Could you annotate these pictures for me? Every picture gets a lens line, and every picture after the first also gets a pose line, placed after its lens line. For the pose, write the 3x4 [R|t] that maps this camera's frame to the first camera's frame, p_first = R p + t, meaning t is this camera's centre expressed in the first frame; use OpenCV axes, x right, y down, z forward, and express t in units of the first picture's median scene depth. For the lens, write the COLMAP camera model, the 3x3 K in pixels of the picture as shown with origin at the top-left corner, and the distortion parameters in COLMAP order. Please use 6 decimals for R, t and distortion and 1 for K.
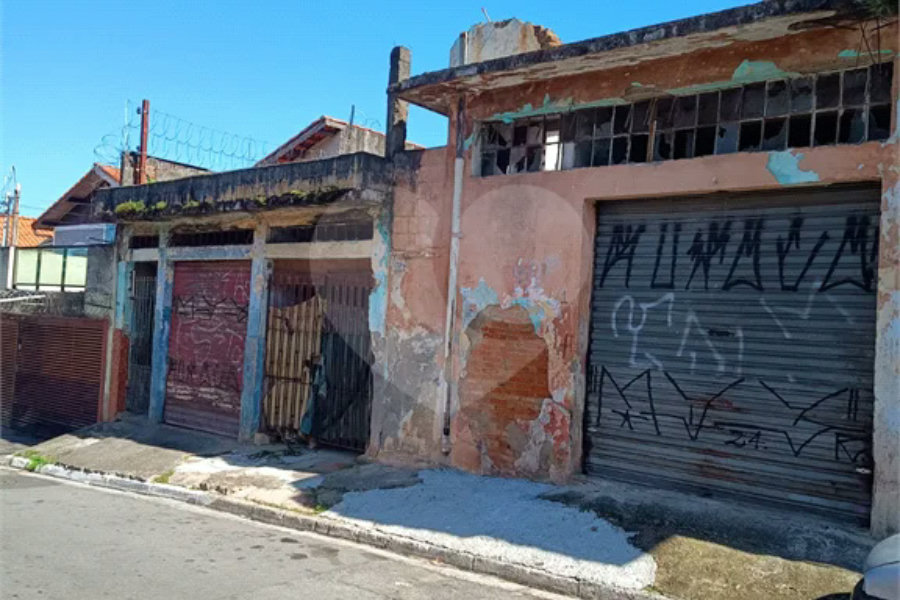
lens RADIAL K [[806.0, 0, 453.2], [0, 806.0, 291.2], [0, 0, 1]] dist [0.046913, -0.040130]
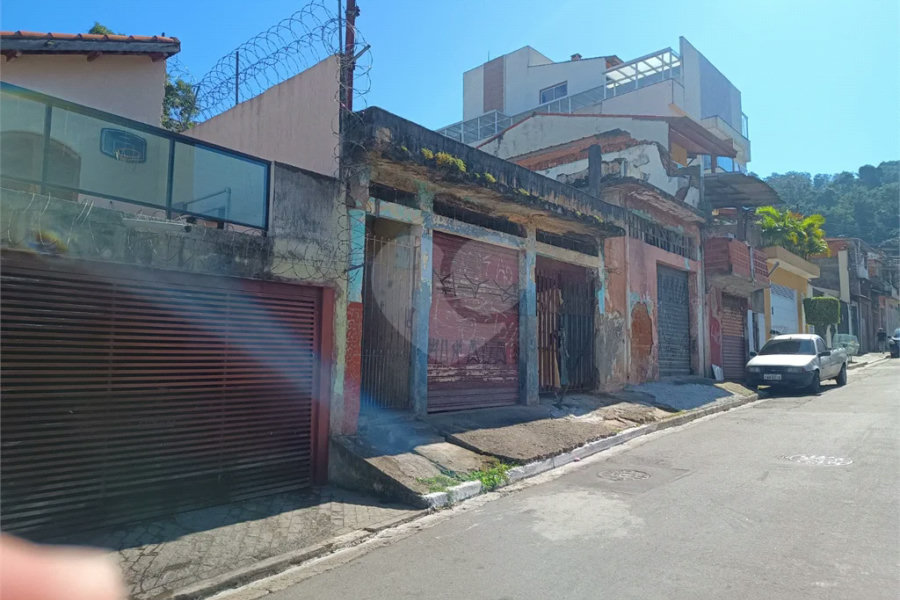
lens RADIAL K [[607.1, 0, 445.1], [0, 607.1, 297.0], [0, 0, 1]] dist [0.049278, -0.049813]
pose [[0.028790, 0.046922, 0.998484, -1.594785], [-0.051171, 0.997657, -0.045408, 0.105035], [-0.998275, -0.049786, 0.031124, 1.516533]]
